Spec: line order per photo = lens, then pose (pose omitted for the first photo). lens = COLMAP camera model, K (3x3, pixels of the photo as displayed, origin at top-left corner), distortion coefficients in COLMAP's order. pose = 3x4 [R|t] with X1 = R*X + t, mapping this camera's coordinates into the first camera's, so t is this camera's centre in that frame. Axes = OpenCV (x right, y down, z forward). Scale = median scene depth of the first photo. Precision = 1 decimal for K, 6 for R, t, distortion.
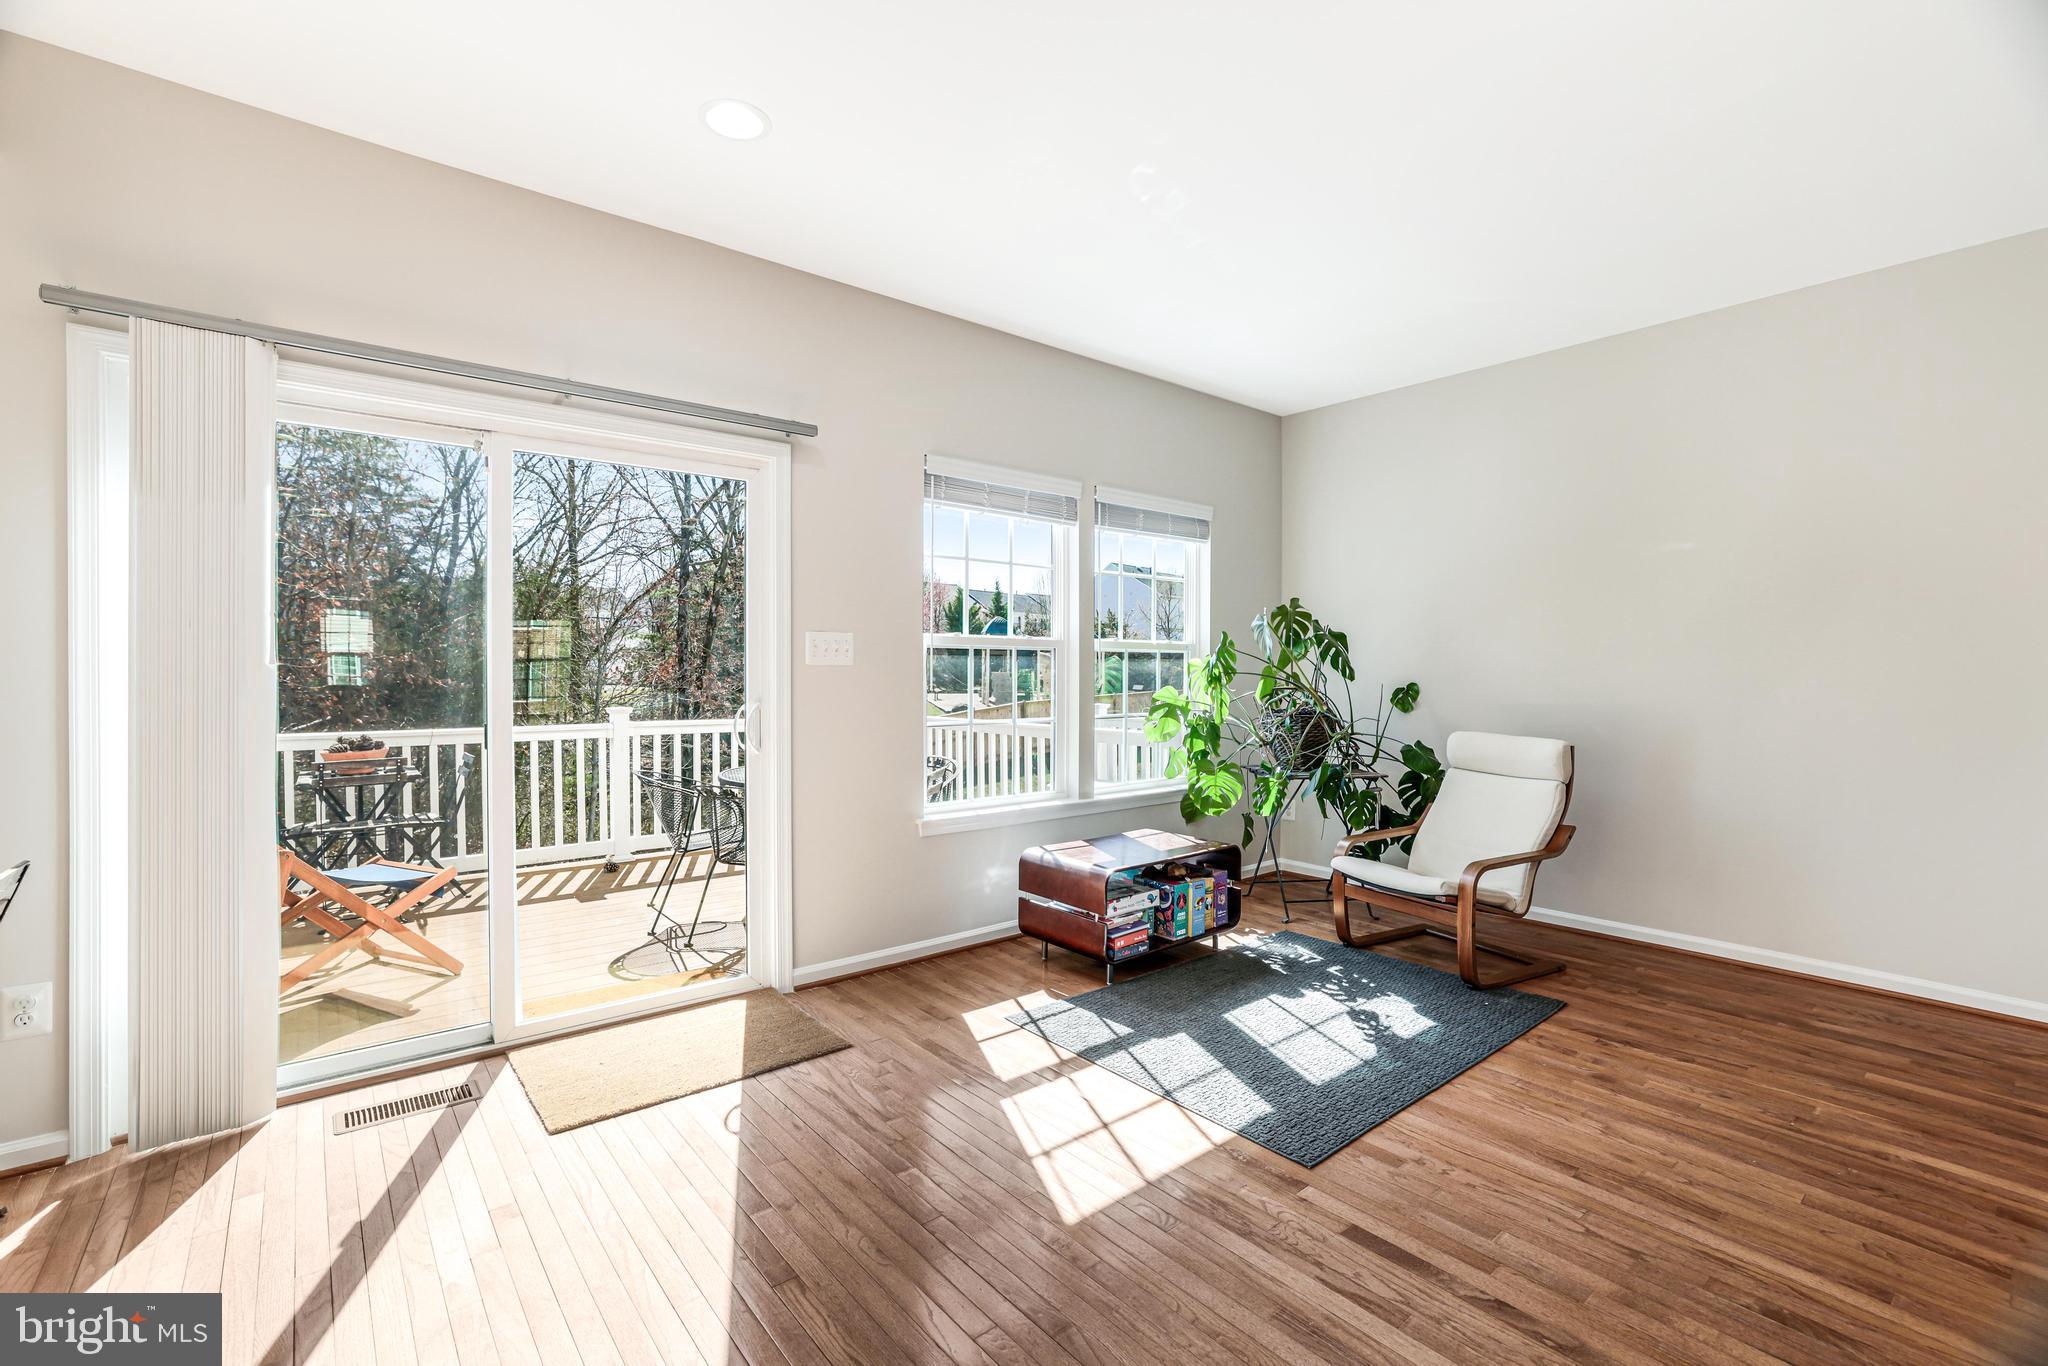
lens RADIAL K [[908.7, 0, 1038.9], [0, 908.7, 679.5], [0, 0, 1]] dist [-0.043338, 0.015811]
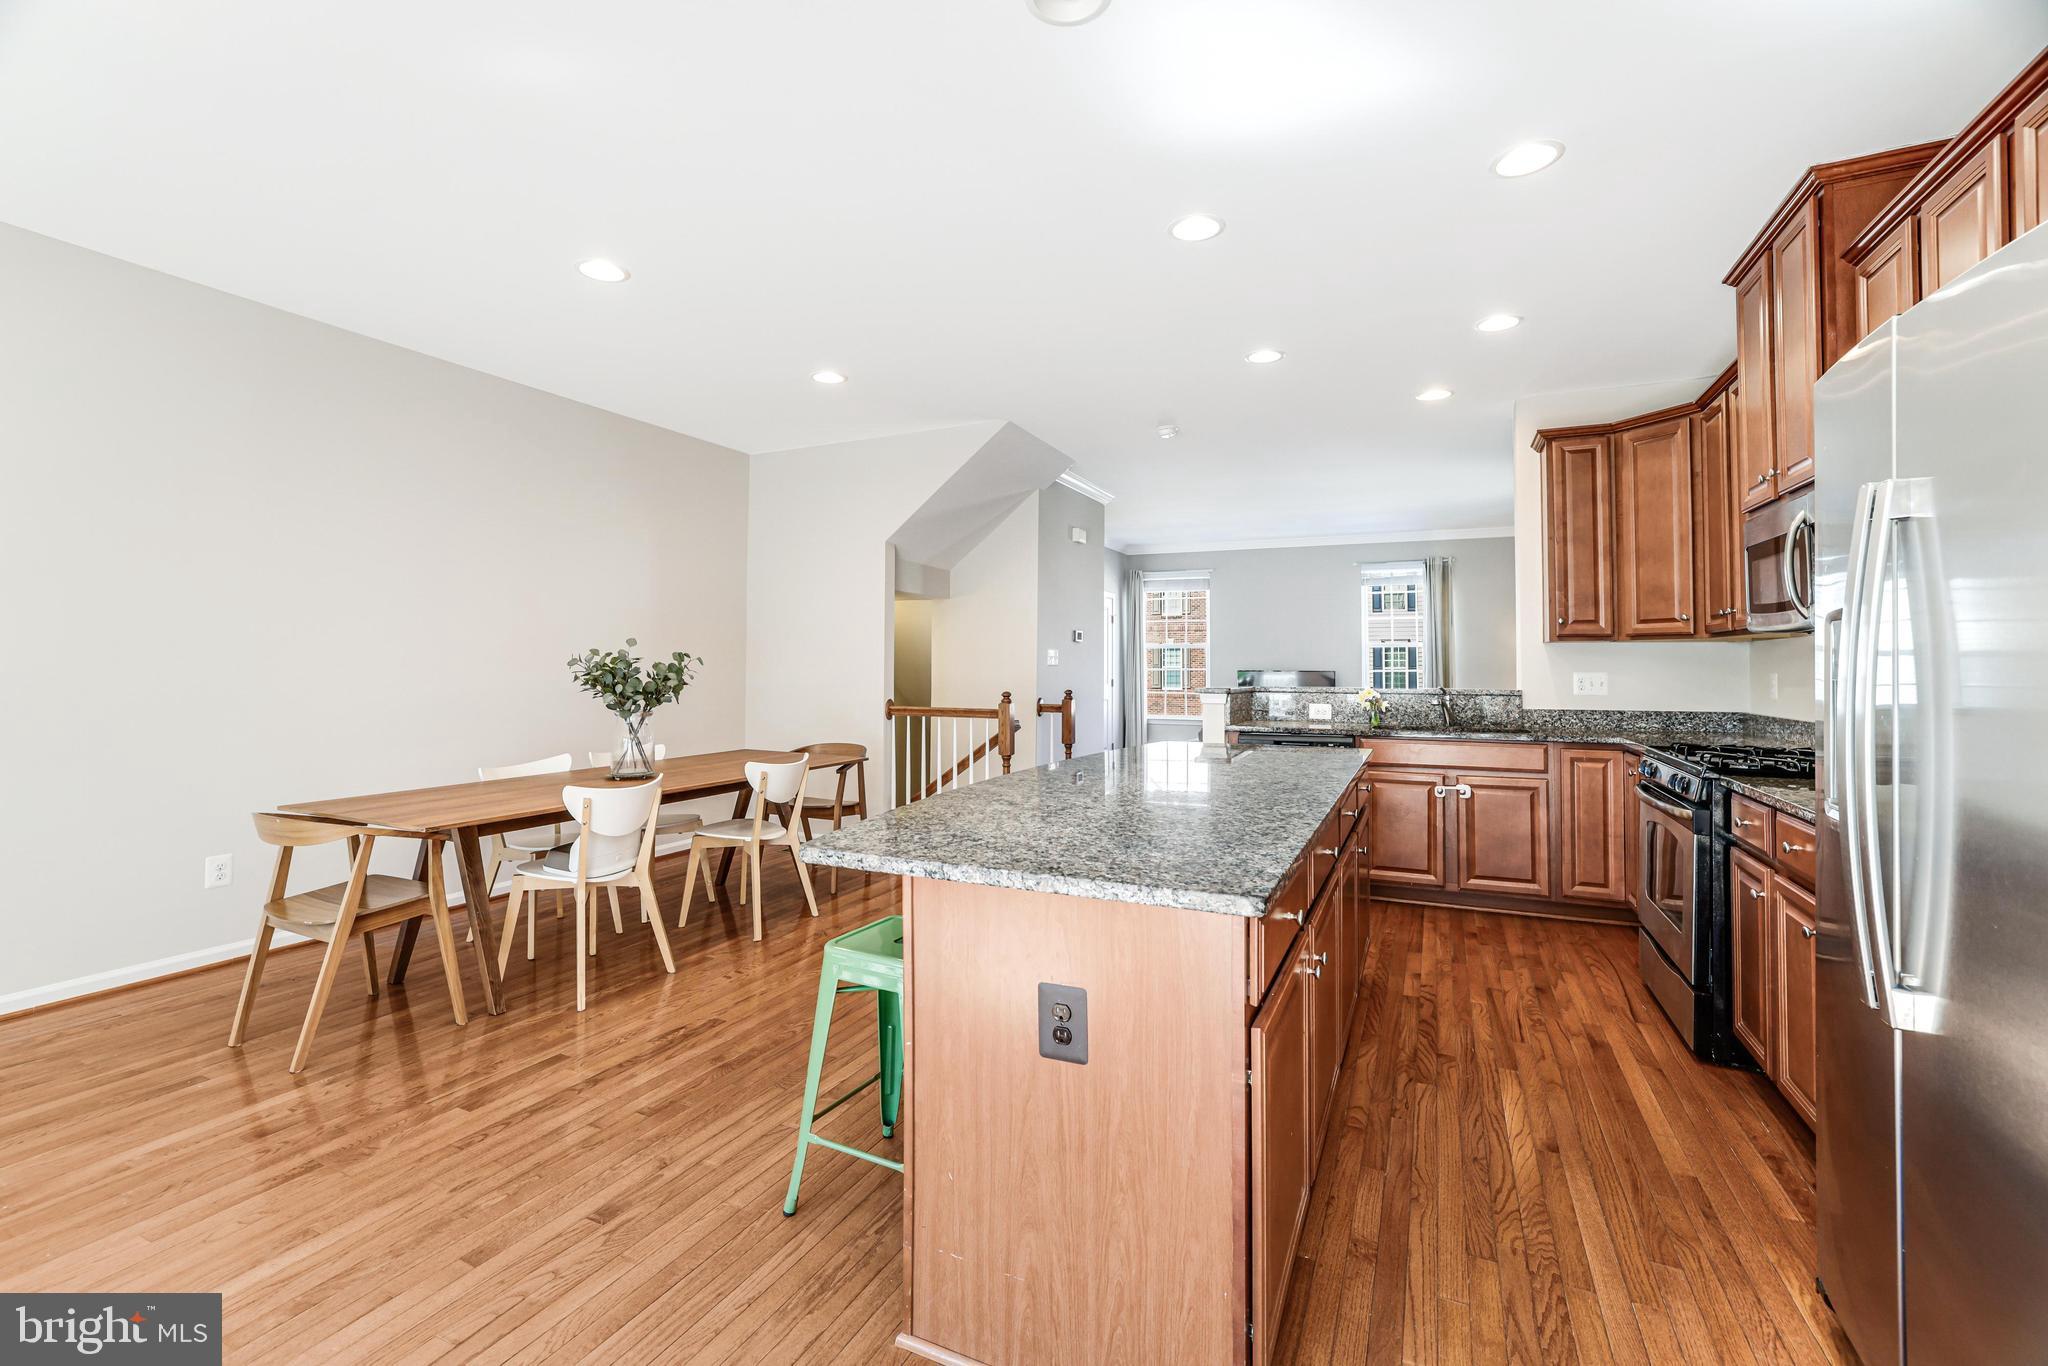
lens RADIAL K [[883.3, 0, 992.1], [0, 883.3, 642.1], [0, 0, 1]] dist [-0.054000, 0.020712]
pose [[-0.398791, 0.019715, 0.916830, -0.156583], [0.003555, 0.999795, -0.019952, -0.007151], [-0.917035, -0.004697, -0.398779, 0.270730]]
